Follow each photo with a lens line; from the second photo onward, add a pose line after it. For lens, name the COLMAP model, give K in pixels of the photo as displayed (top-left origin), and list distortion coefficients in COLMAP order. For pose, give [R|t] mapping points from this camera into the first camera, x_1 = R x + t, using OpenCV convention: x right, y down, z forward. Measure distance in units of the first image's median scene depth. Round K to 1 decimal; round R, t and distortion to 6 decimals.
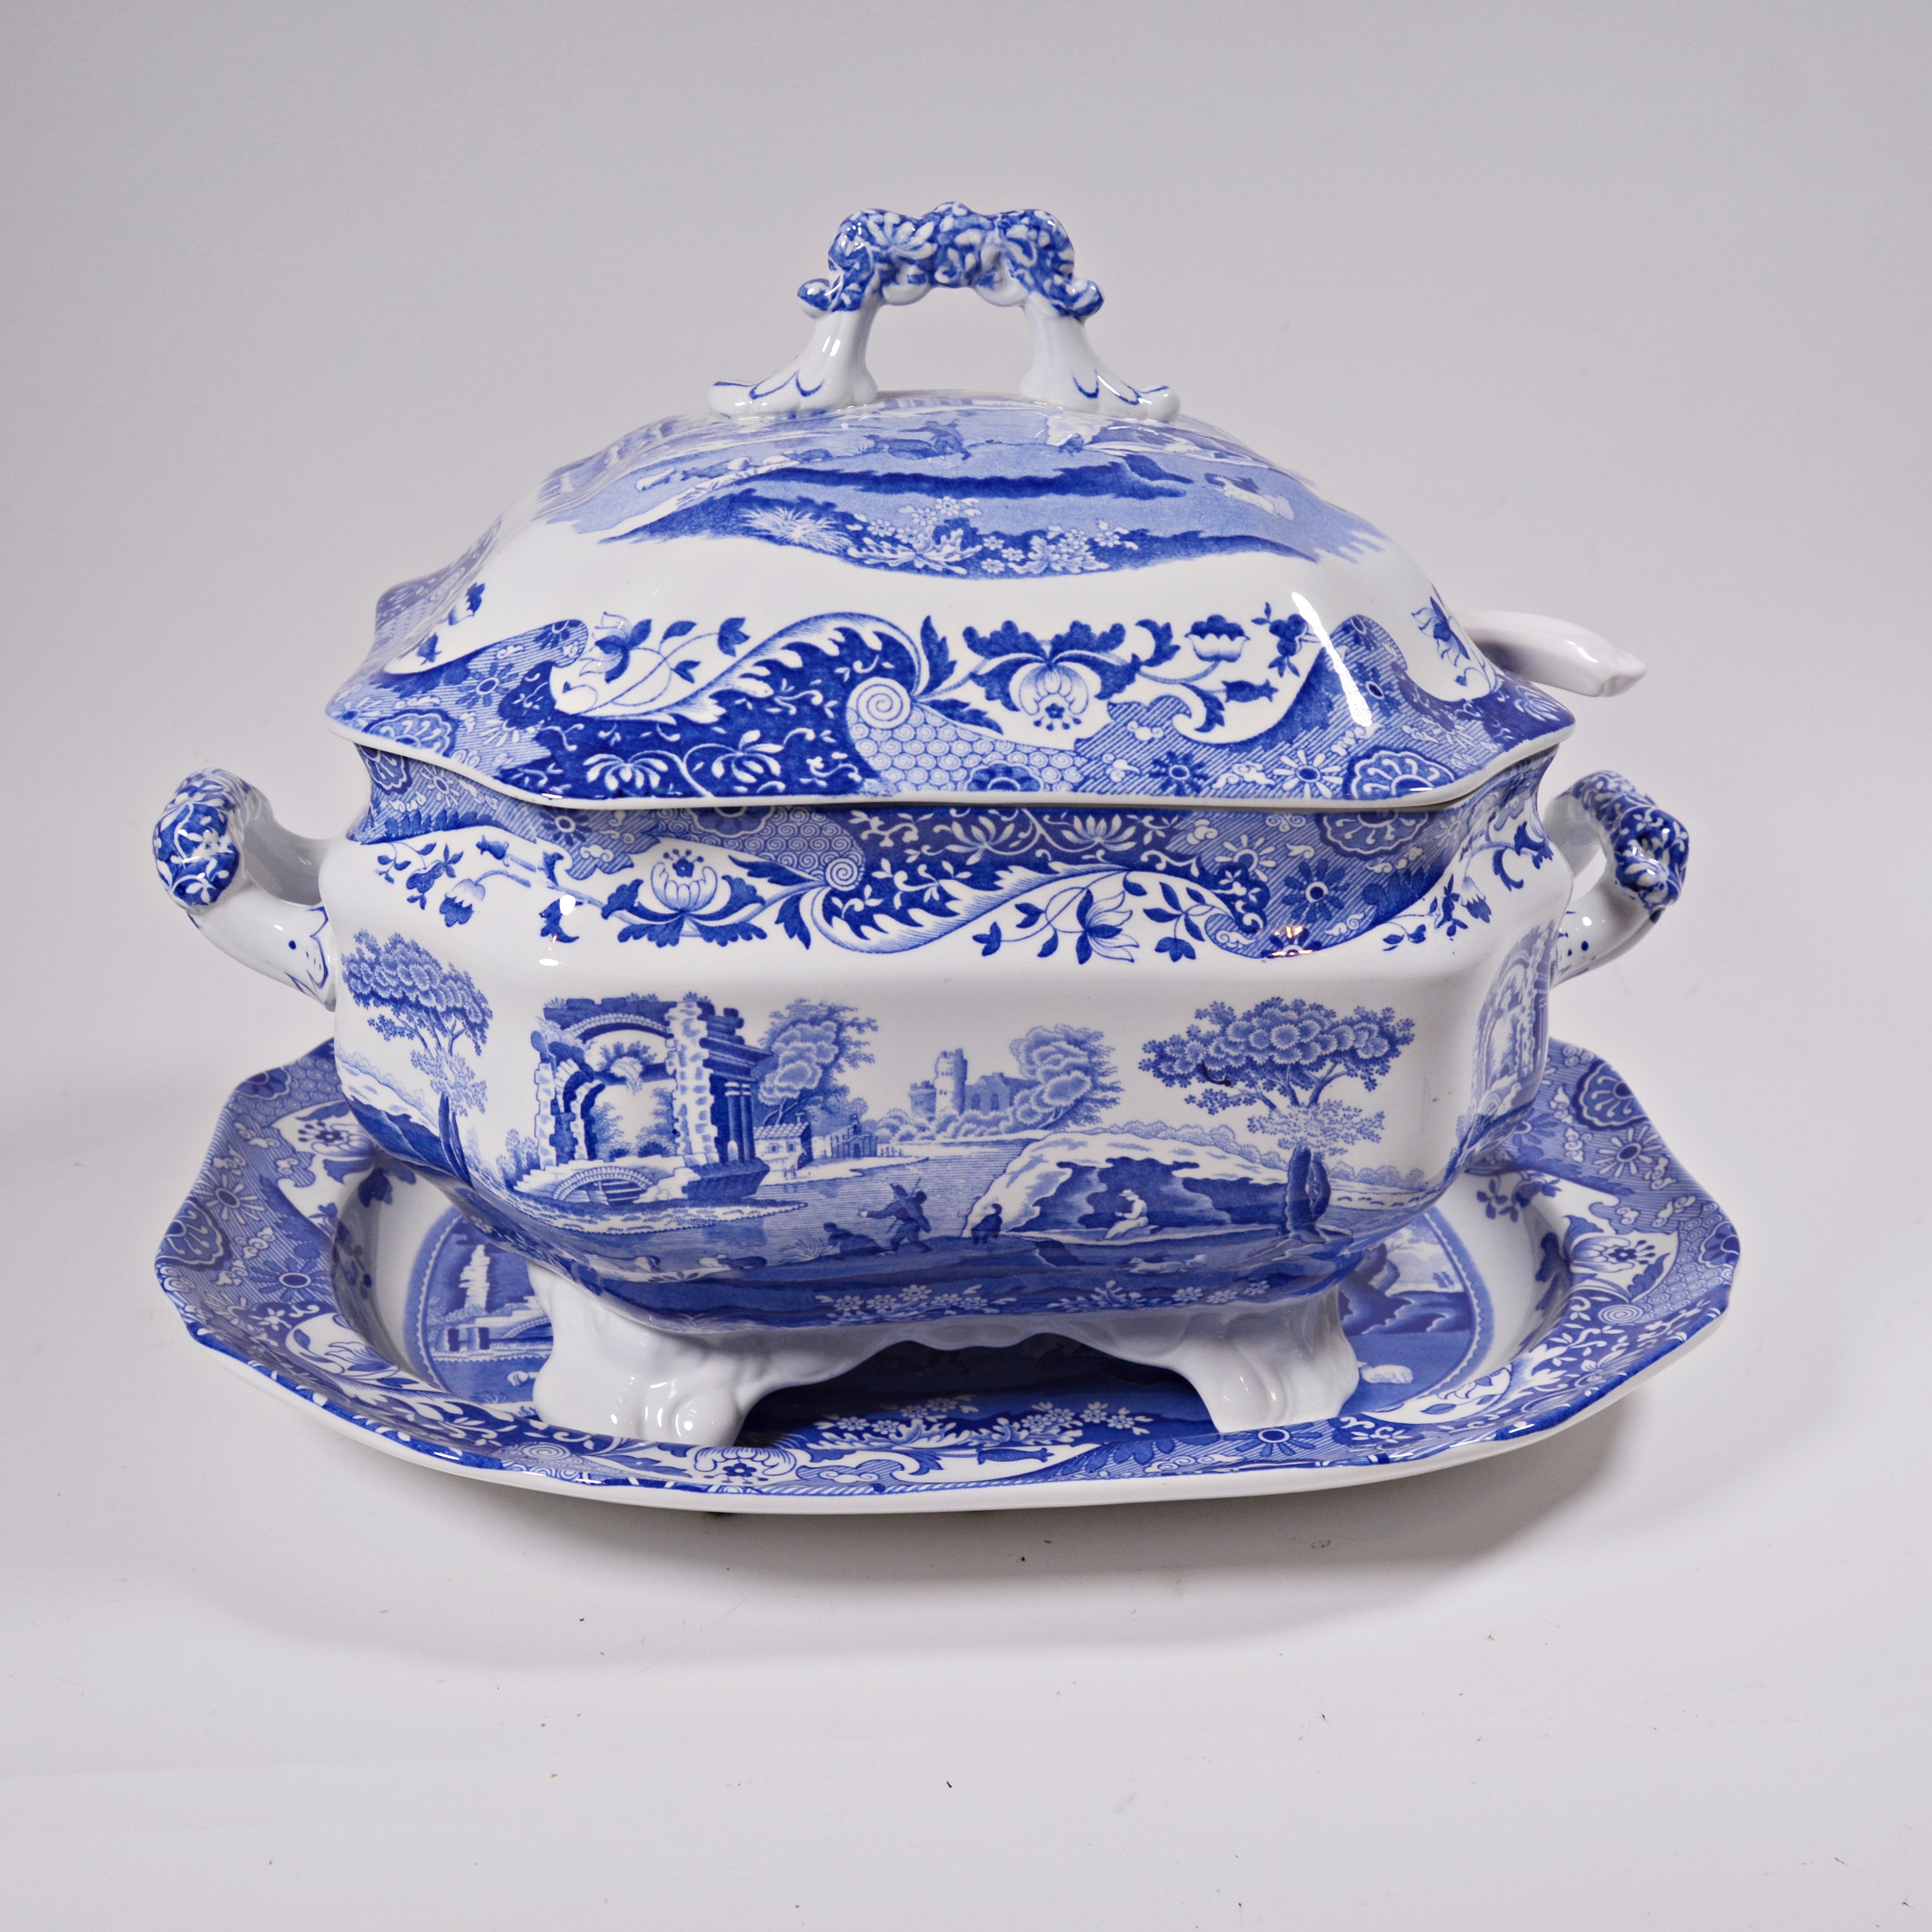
lens RADIAL K [[2587.4, 0, 1024.4], [0, 2587.4, 998.2], [0, 0, 1]] dist [-0.097974, 0.025849]
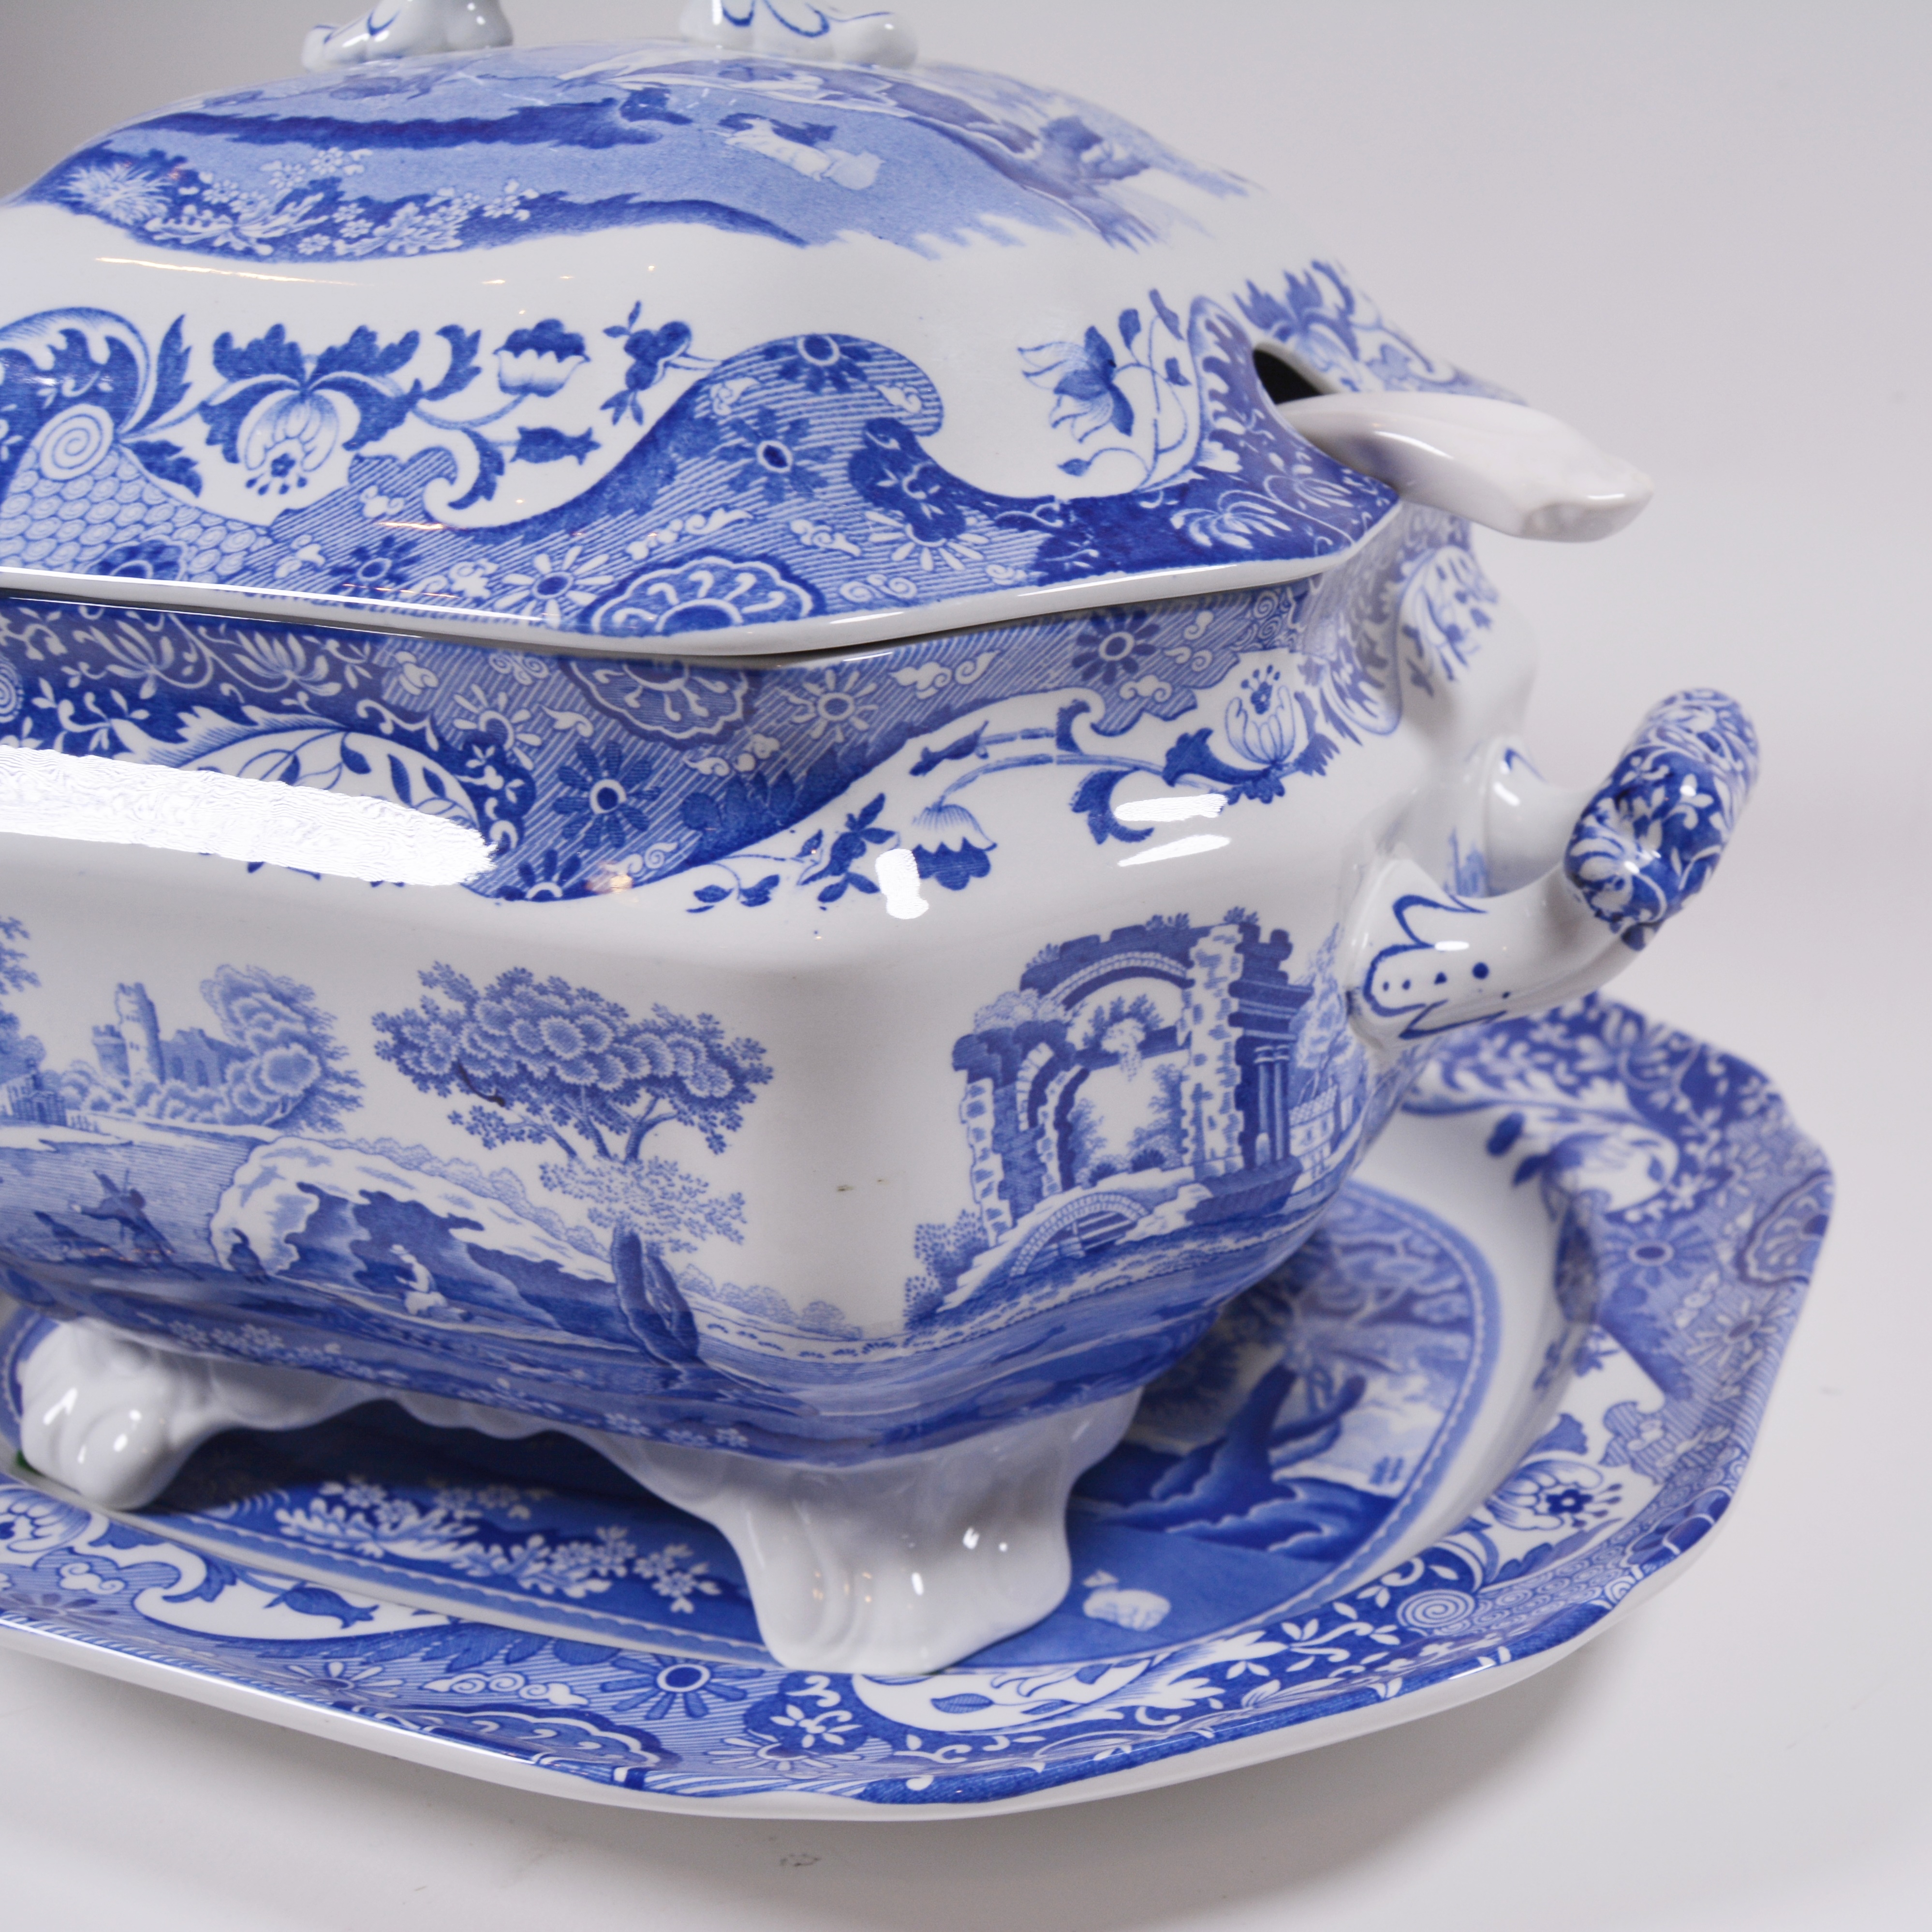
lens RADIAL K [[2401.6, 0, 1303.5], [0, 2401.6, 967.6], [0, 0, 1]] dist [-0.092082, 0.036759]
pose [[0.899645, 0.130167, -0.416768, 0.476883], [-0.125756, 0.991327, 0.038158, -0.042911], [0.418120, 0.018083, 0.908212, 0.579556]]
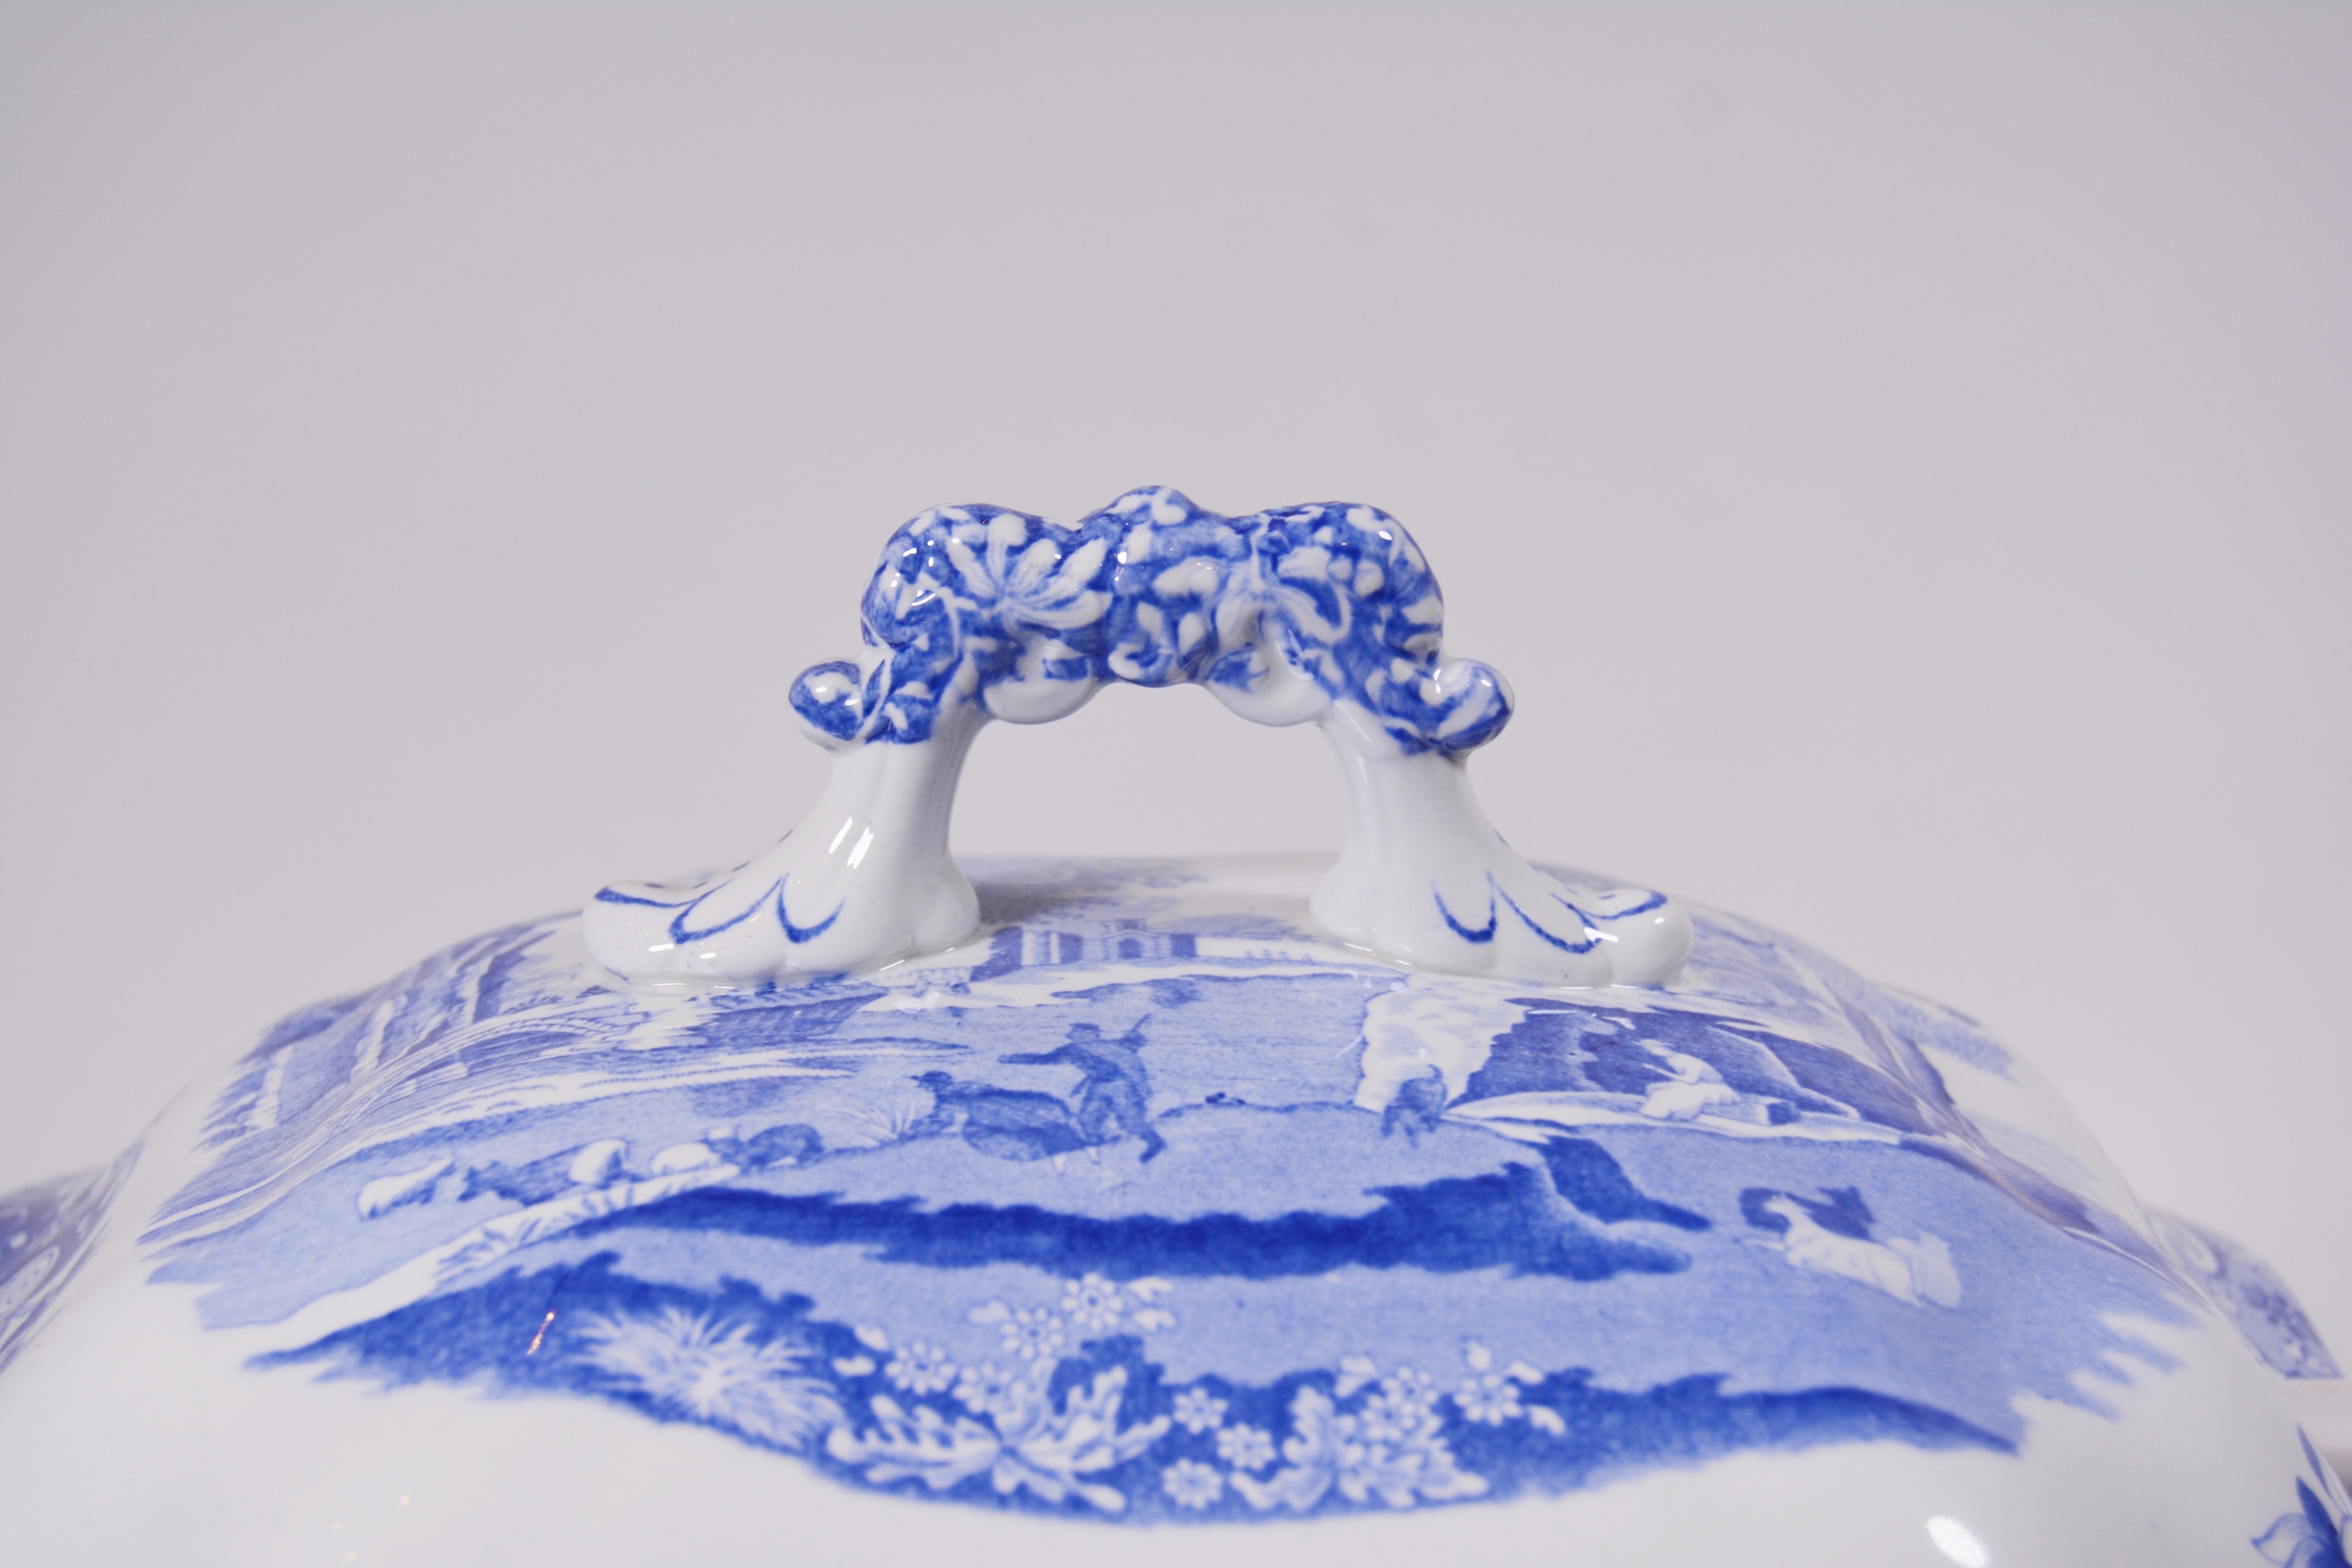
lens RADIAL K [[3895.1, 0, 1176.0], [0, 3895.1, 784.0], [0, 0, 1]] dist [-0.035028, -0.097014]
pose [[0.995608, 0.018483, -0.091775, 0.038424], [-0.026351, 0.996009, -0.085277, -0.224644], [0.089832, 0.087321, 0.992122, 0.397993]]
